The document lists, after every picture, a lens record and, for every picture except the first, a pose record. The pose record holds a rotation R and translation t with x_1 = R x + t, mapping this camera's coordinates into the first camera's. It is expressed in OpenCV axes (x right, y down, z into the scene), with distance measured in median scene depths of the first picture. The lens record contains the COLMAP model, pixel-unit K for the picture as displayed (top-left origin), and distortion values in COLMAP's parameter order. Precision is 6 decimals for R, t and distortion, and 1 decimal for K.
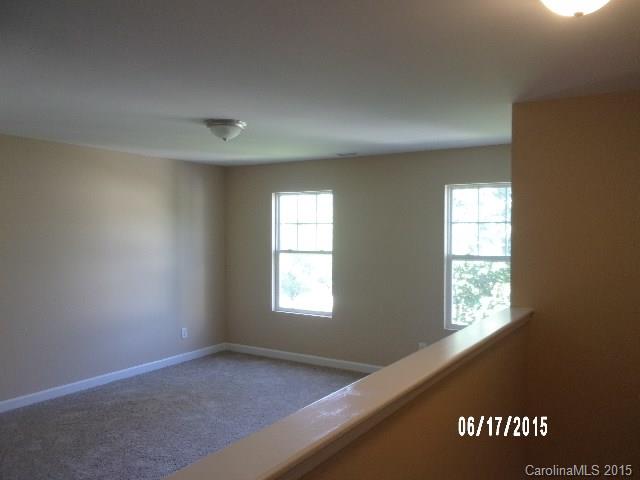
lens RADIAL K [[524.2, 0, 320.0], [0, 524.2, 240.0], [0, 0, 1]] dist [0.098525, -0.009305]
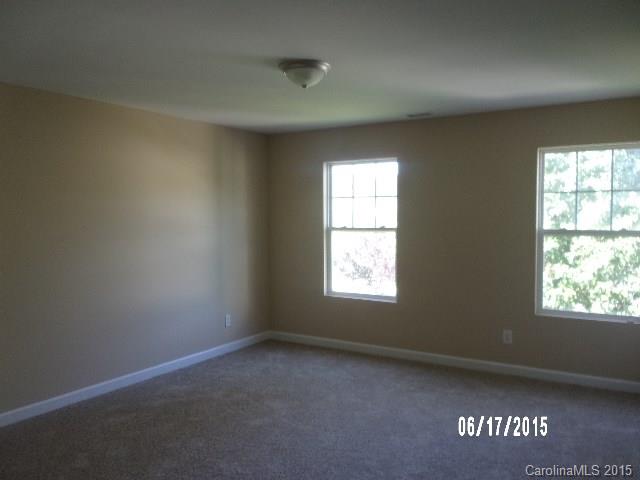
lens RADIAL K [[524.5, 0, 328.4], [0, 524.5, 238.5], [0, 0, 1]] dist [0.104132, 0.003952]
pose [[0.999888, -0.006213, 0.013583, -0.108224], [0.005807, 0.999540, 0.029766, 0.013394], [-0.013762, -0.029684, 0.999465, 0.123491]]
